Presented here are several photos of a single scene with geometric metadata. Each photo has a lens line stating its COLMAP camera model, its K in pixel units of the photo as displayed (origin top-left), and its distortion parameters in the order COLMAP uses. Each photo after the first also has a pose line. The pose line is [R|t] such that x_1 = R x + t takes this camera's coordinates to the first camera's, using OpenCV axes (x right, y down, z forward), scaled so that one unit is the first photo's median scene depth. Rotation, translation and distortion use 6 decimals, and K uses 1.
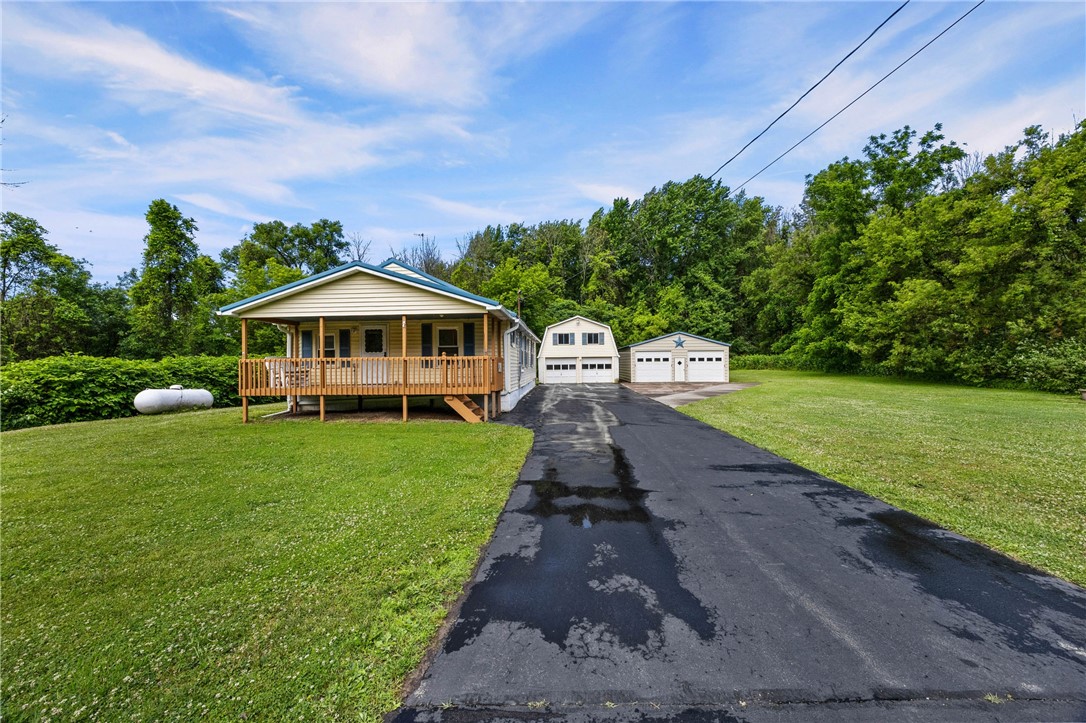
lens RADIAL K [[410.9, 0, 543.0], [0, 410.9, 361.5], [0, 0, 1]] dist [-0.001709, -0.000282]
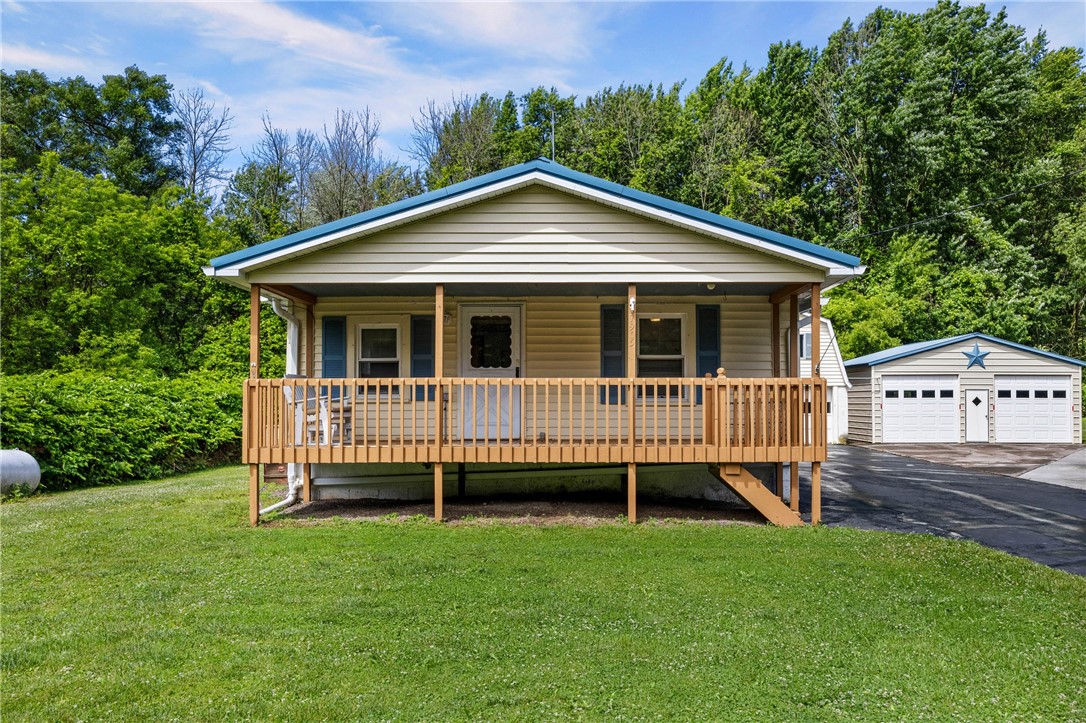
lens RADIAL K [[904.0, 0, 580.7], [0, 904.0, 388.5], [0, 0, 1]] dist [-0.004640, 0.002720]
pose [[0.998518, 0.011460, 0.053204, -0.166386], [-0.010929, 0.999888, -0.010250, 0.004230], [-0.053316, 0.009654, 0.998531, 0.010017]]
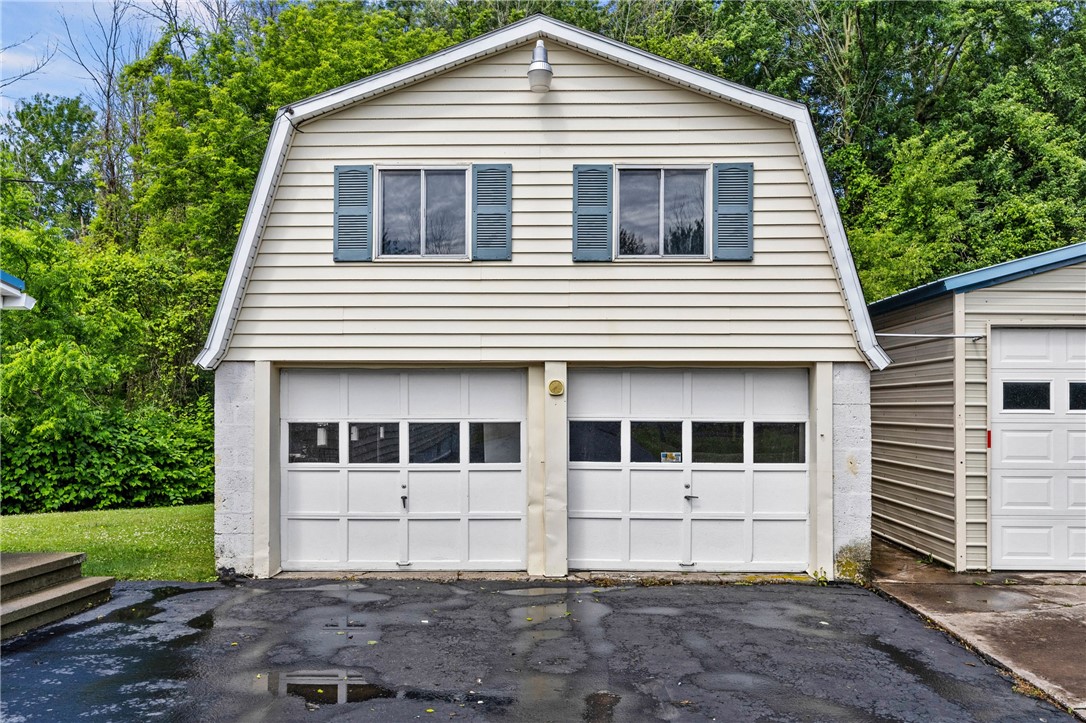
lens RADIAL K [[805.2, 0, 547.1], [0, 805.2, 397.0], [0, 0, 1]] dist [0.005458, 0.002676]
pose [[0.999345, 0.014529, 0.033137, 0.080663], [-0.014099, 0.999814, -0.013170, 0.002472], [-0.033322, 0.012694, 0.999364, 0.764212]]
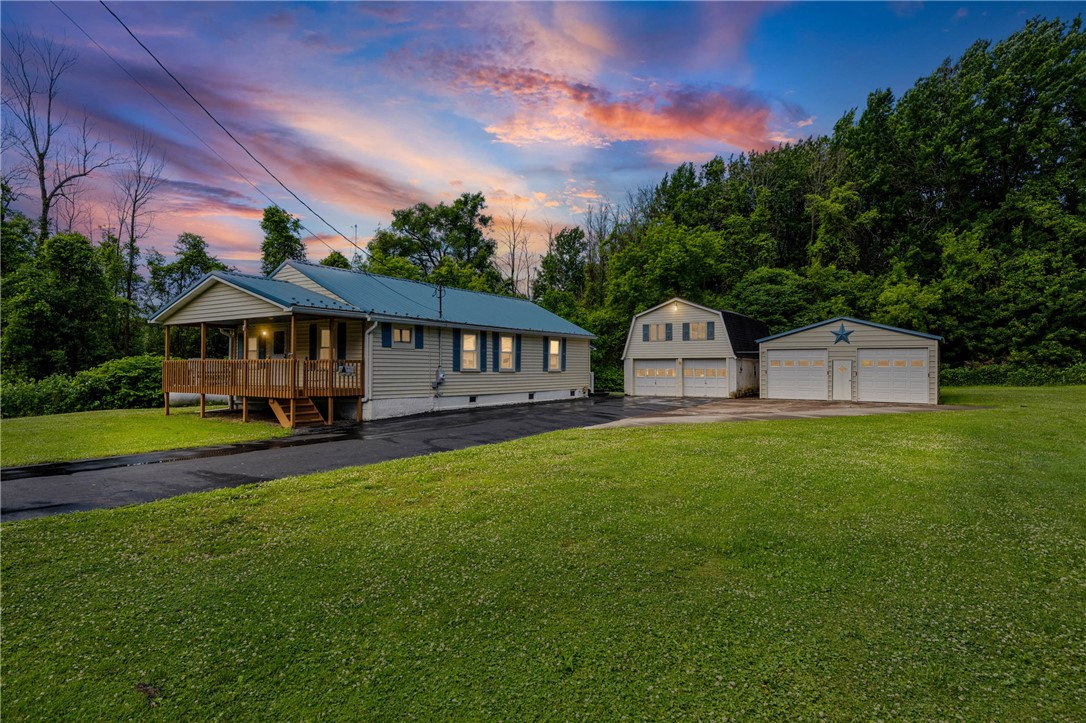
lens RADIAL K [[602.7, 0, 543.0], [0, 602.7, 361.5], [0, 0, 1]] dist [-0.001169, -0.000466]
pose [[0.865897, 0.007248, -0.500171, 0.395865], [-0.008089, 0.999967, 0.000487, -0.004097], [0.500158, 0.003624, 0.865927, 0.019263]]
